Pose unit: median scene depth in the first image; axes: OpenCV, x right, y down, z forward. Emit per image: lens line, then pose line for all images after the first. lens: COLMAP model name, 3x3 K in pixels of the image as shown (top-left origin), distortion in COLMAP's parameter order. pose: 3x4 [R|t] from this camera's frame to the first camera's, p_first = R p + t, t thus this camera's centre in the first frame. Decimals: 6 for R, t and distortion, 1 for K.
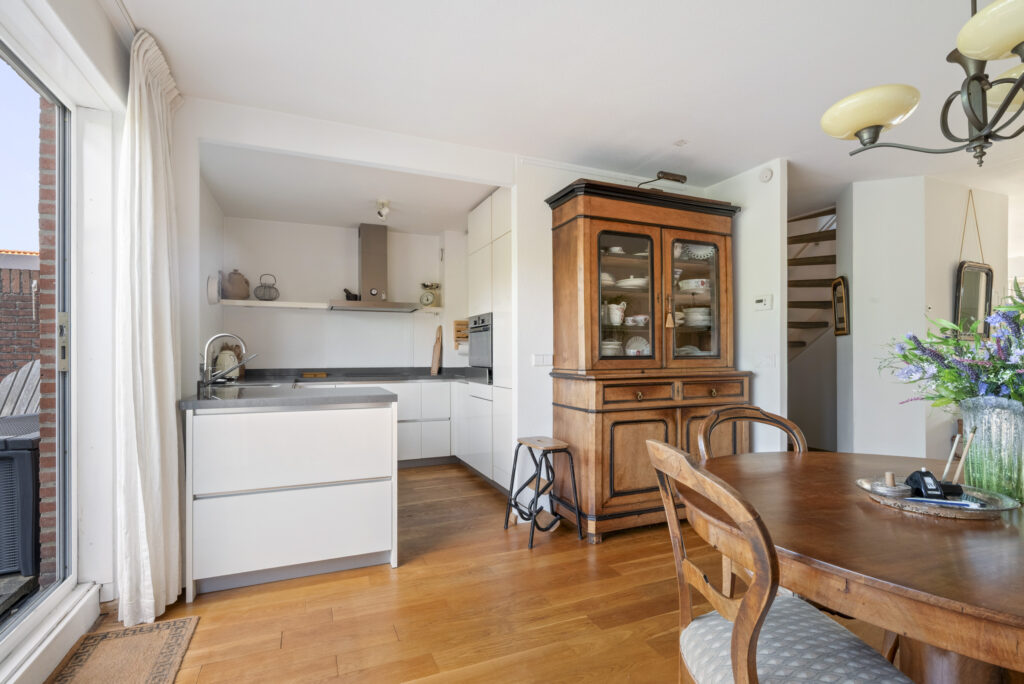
lens RADIAL K [[485.5, 0, 513.0], [0, 485.5, 355.5], [0, 0, 1]] dist [0.000784, 0.000081]
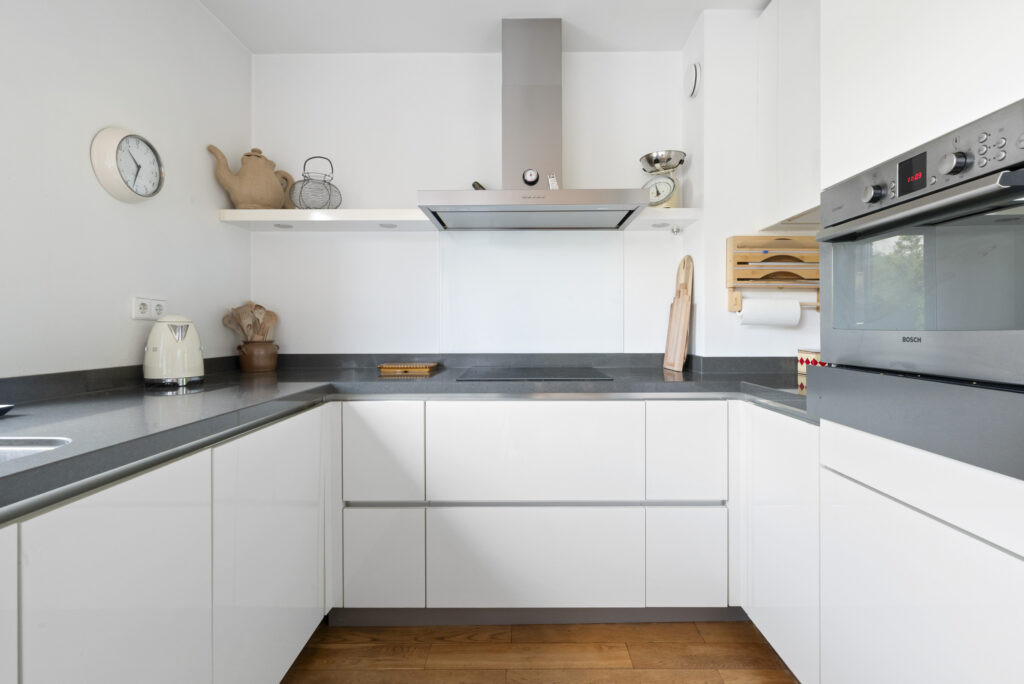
lens RADIAL K [[478.6, 0, 516.9], [0, 478.6, 324.5], [0, 0, 1]] dist [-0.000087, 0.000085]
pose [[0.913912, 0.002395, -0.405906, -0.197316], [-0.002697, 0.999996, -0.000172, -0.002408], [0.405904, 0.001252, 0.913915, 0.950499]]
